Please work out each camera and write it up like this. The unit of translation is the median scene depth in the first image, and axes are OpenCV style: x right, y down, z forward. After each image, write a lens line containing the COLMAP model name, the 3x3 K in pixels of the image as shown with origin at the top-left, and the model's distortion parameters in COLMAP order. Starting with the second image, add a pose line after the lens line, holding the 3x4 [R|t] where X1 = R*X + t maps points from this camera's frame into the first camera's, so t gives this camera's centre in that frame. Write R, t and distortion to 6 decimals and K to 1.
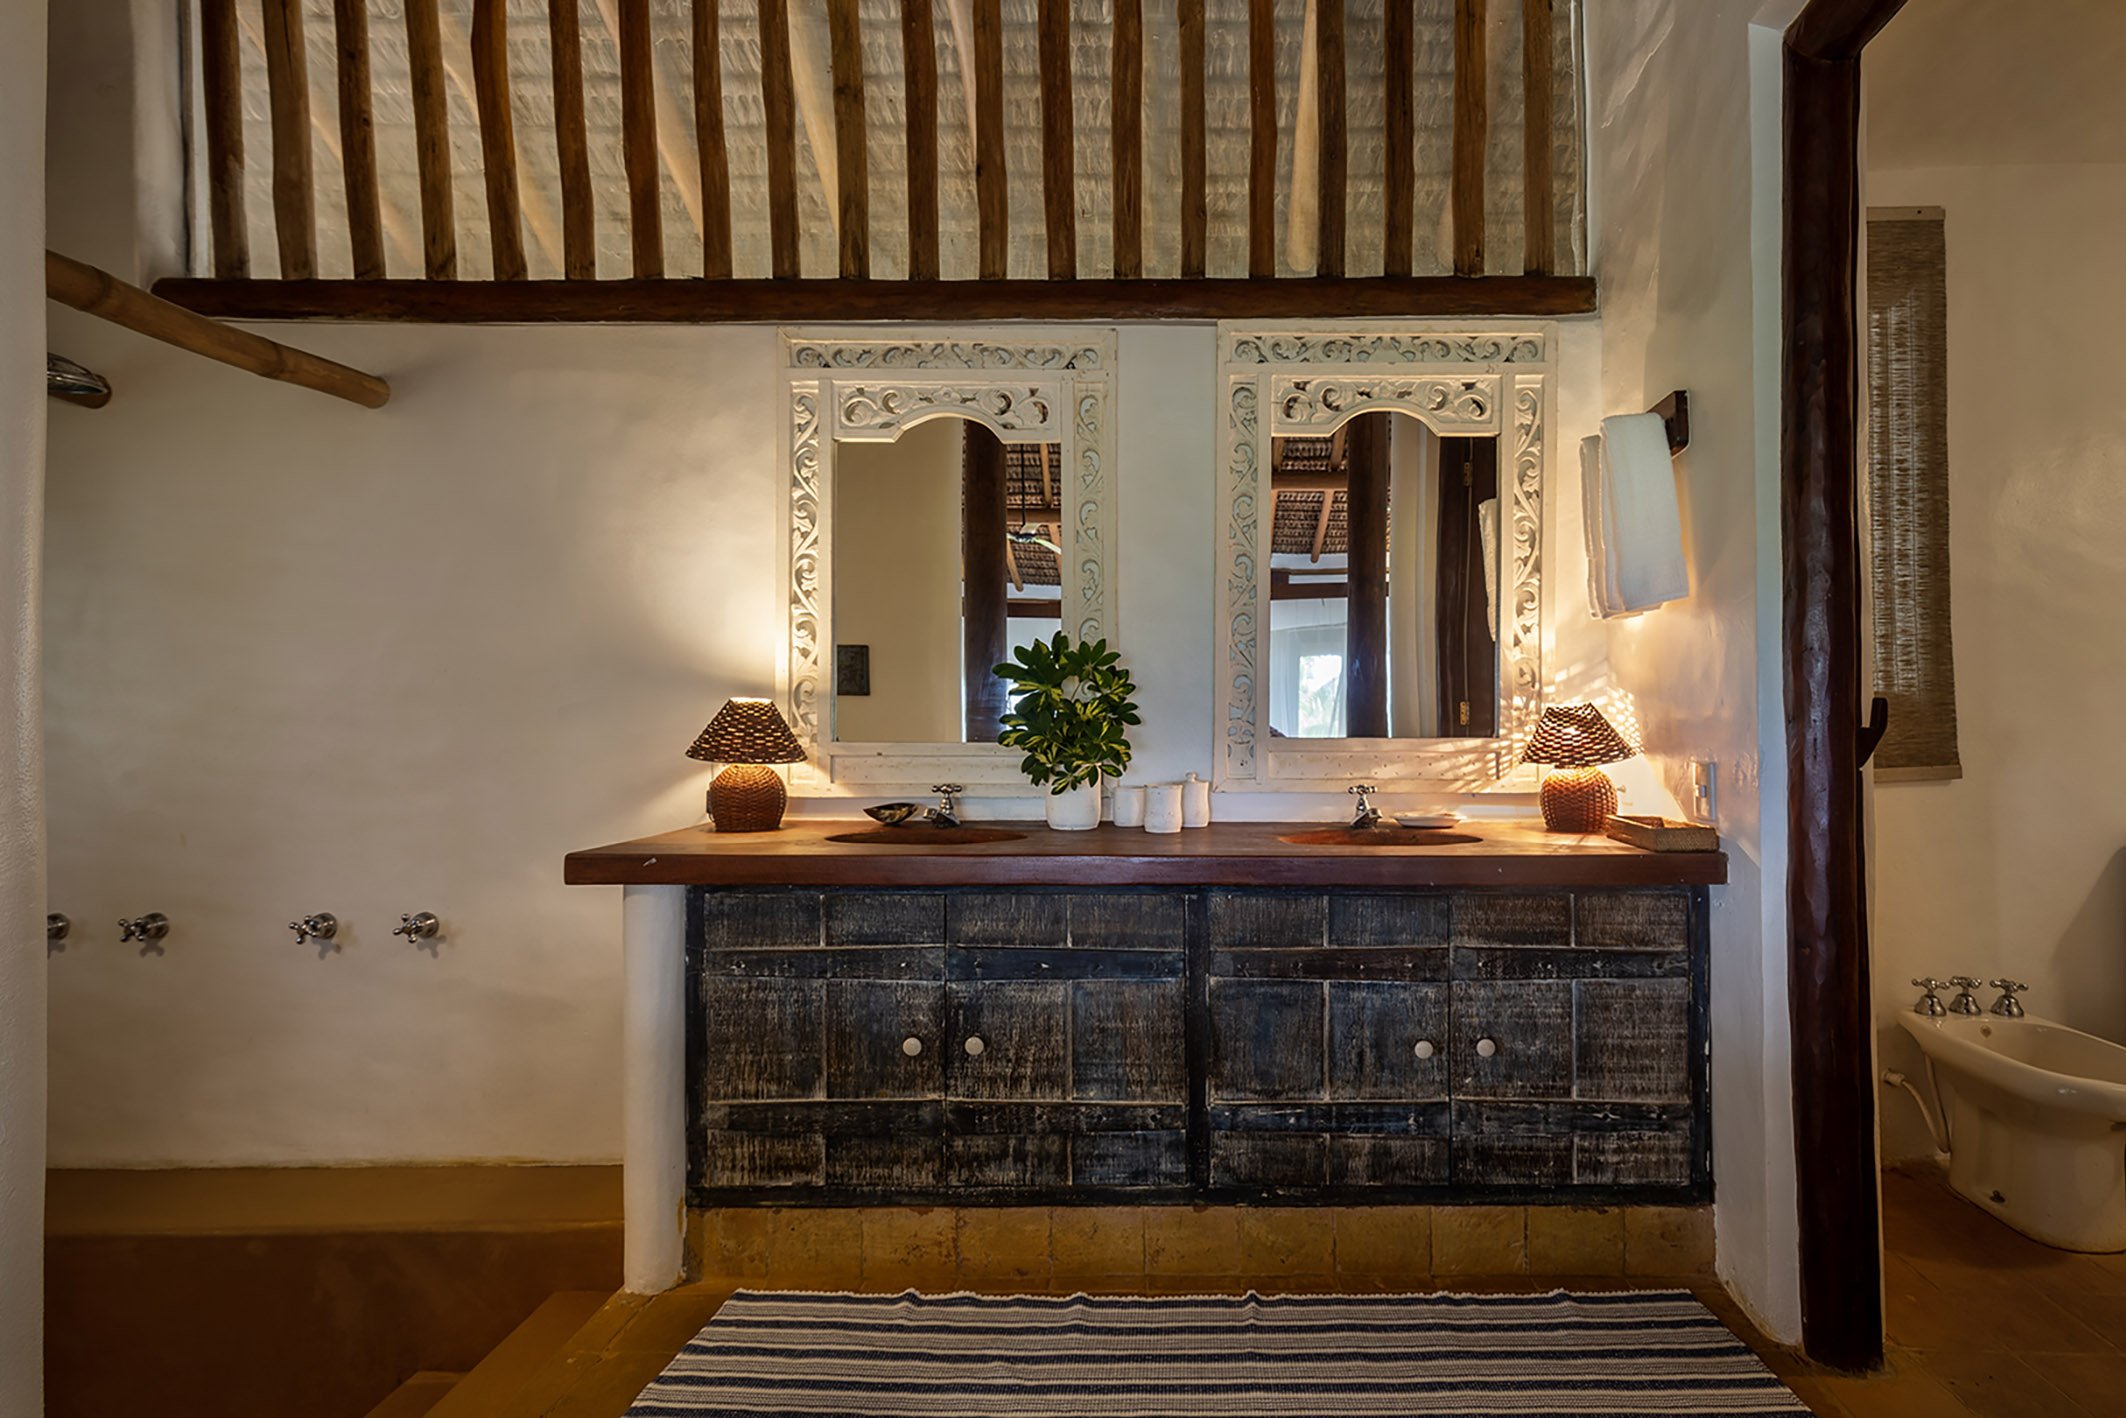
lens RADIAL K [[1095.3, 0, 1066.3], [0, 1095.3, 699.5], [0, 0, 1]] dist [0.005182, 0.002278]
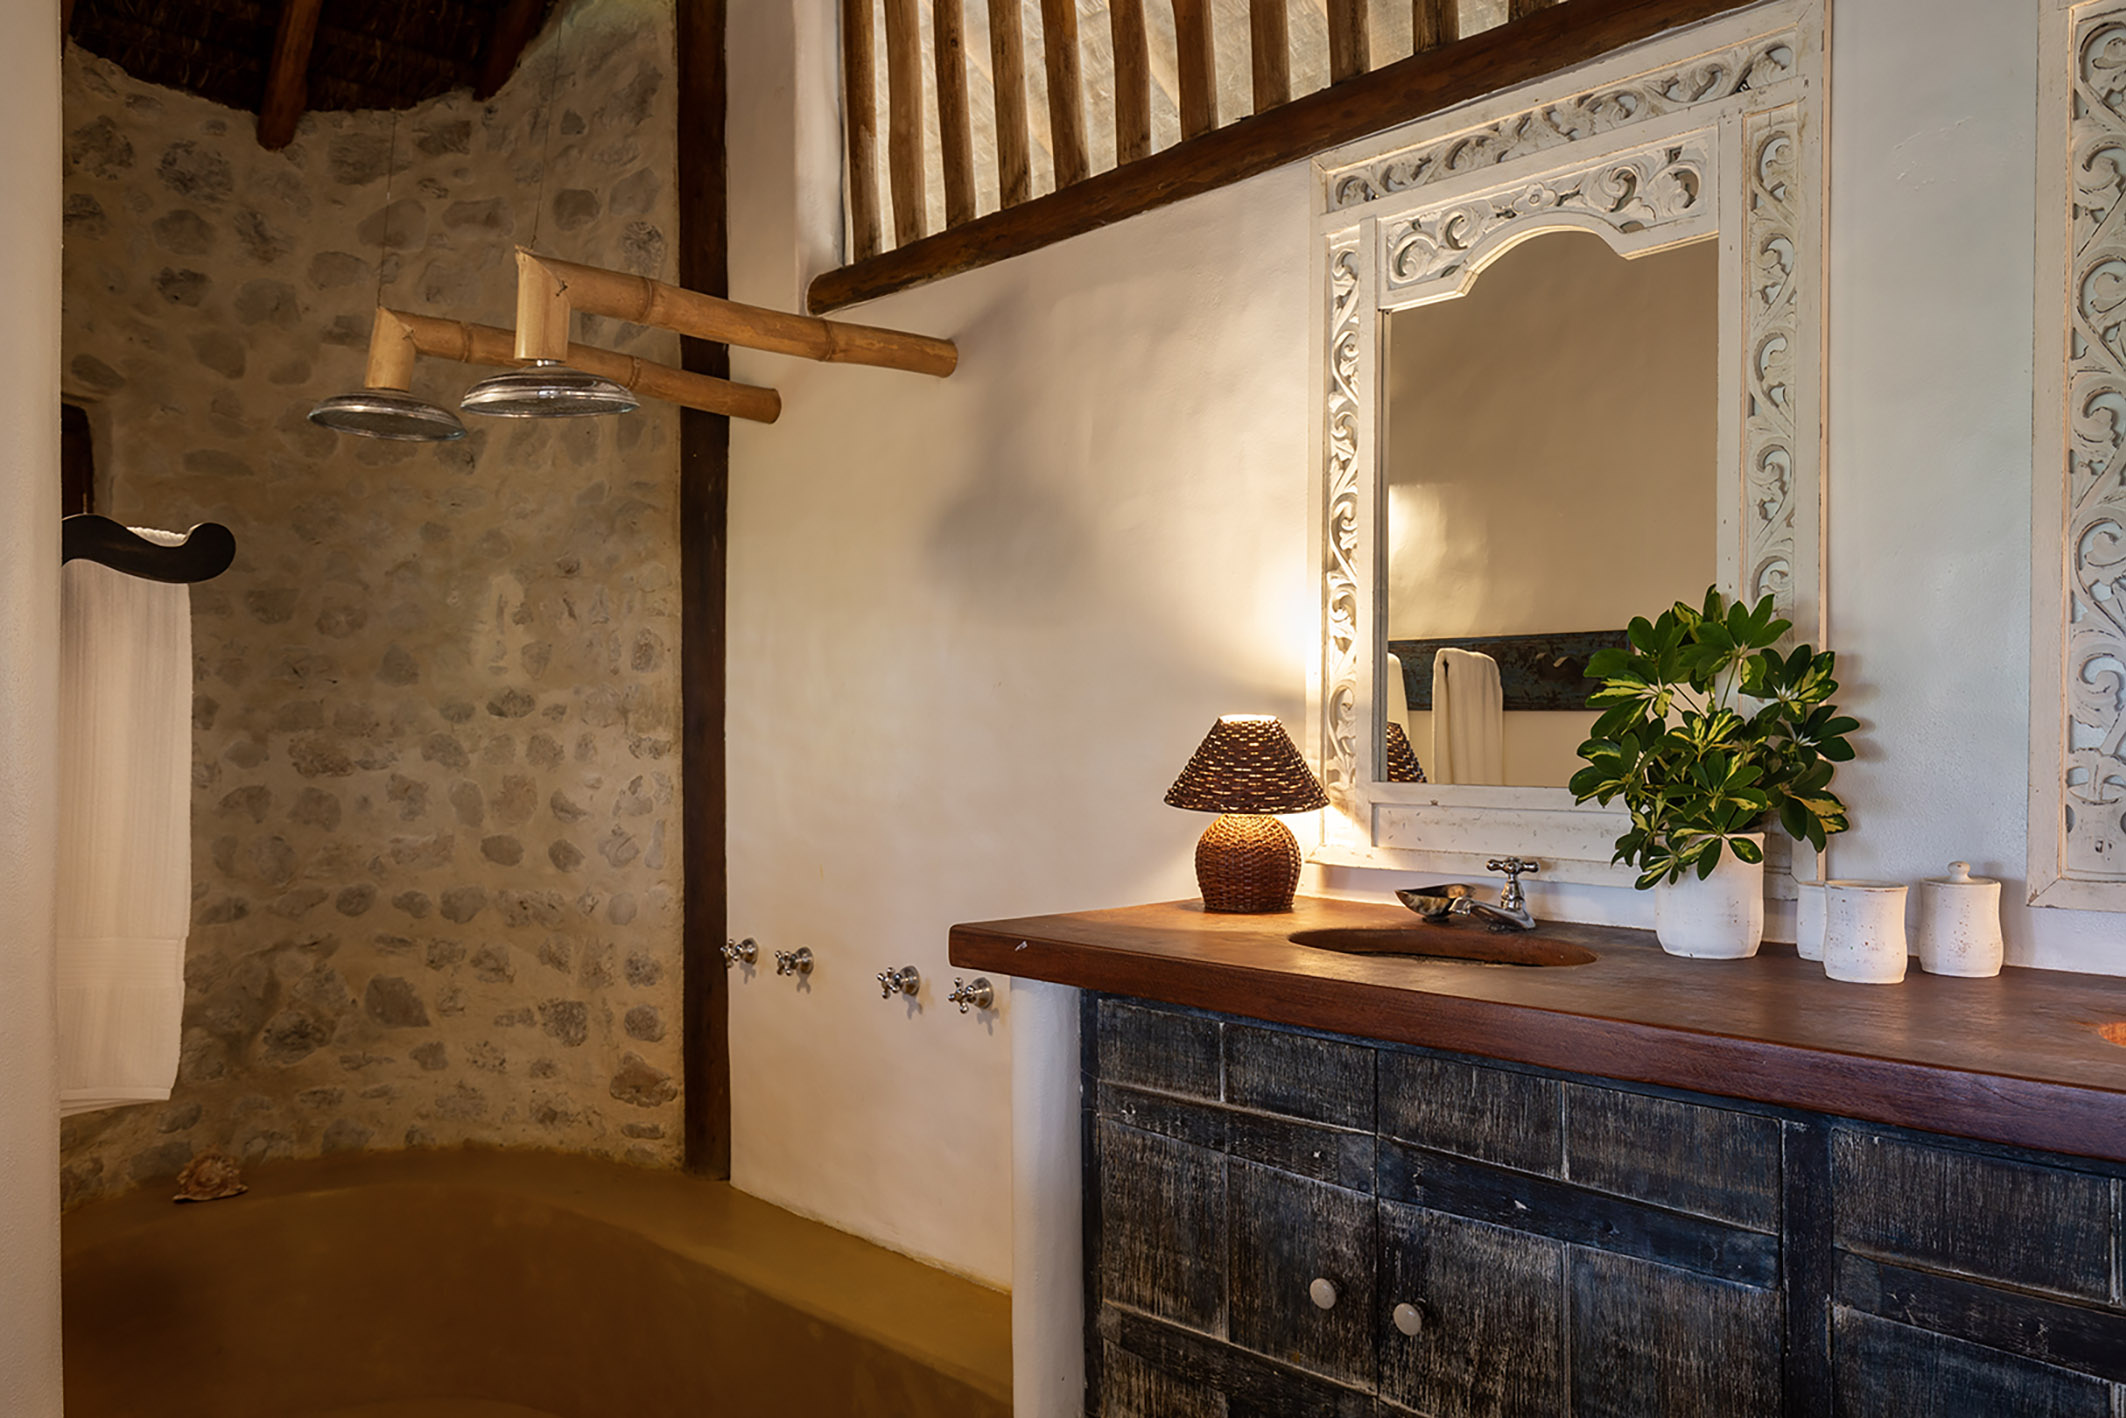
lens RADIAL K [[1485.1, 0, 1065.3], [0, 1485.1, 724.9], [0, 0, 1]] dist [0.004584, 0.003198]
pose [[0.754414, -0.006473, -0.656367, 0.238956], [0.012963, 0.999903, 0.005039, -0.001480], [0.656271, -0.012310, 0.754425, 0.241497]]
